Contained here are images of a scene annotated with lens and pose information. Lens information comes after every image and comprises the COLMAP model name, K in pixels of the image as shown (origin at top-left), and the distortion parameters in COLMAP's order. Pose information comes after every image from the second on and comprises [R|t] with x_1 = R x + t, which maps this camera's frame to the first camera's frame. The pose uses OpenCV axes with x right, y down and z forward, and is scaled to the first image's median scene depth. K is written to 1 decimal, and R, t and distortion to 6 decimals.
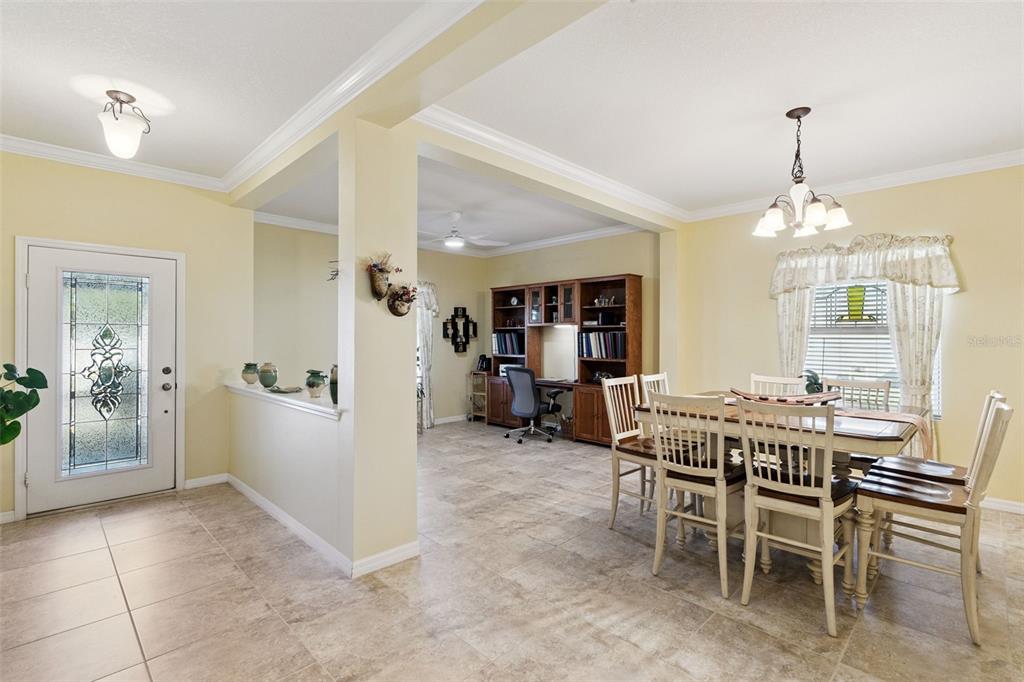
lens RADIAL K [[471.4, 0, 518.7], [0, 471.4, 334.9], [0, 0, 1]] dist [-0.001018, -0.000046]
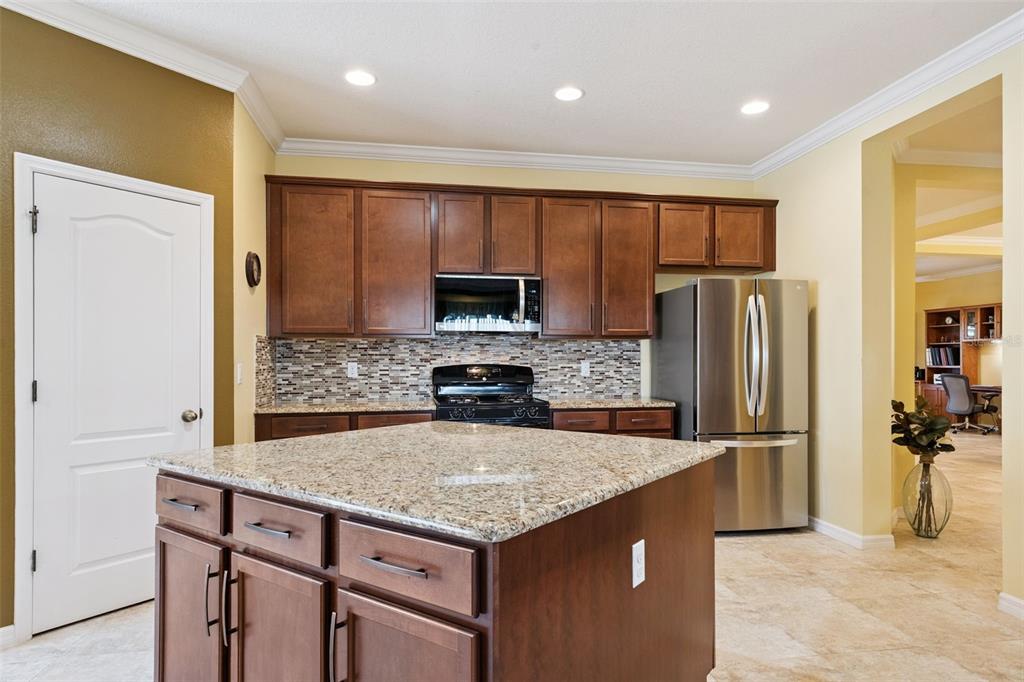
lens RADIAL K [[595.9, 0, 522.4], [0, 595.9, 359.0], [0, 0, 1]] dist [0.001285, 0.000115]
pose [[0.812837, -0.000678, -0.582491, -0.009341], [0.003515, 0.999987, 0.003740, 0.018079], [0.582481, -0.005087, 0.812829, -0.994169]]
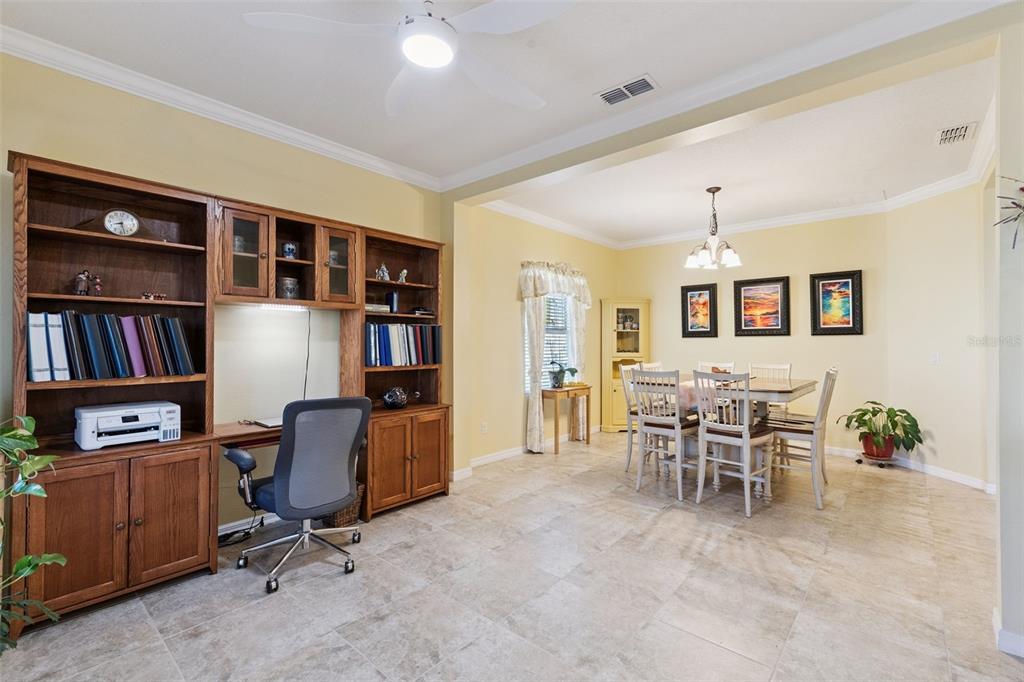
lens RADIAL K [[447.4, 0, 517.0], [0, 447.4, 340.6], [0, 0, 1]] dist [0.004283, 0.000503]
pose [[-0.055699, 0.001641, 0.998446, -0.423019], [-0.006210, 0.999979, -0.001990, 0.015803], [-0.998428, -0.006311, -0.055687, 0.870075]]
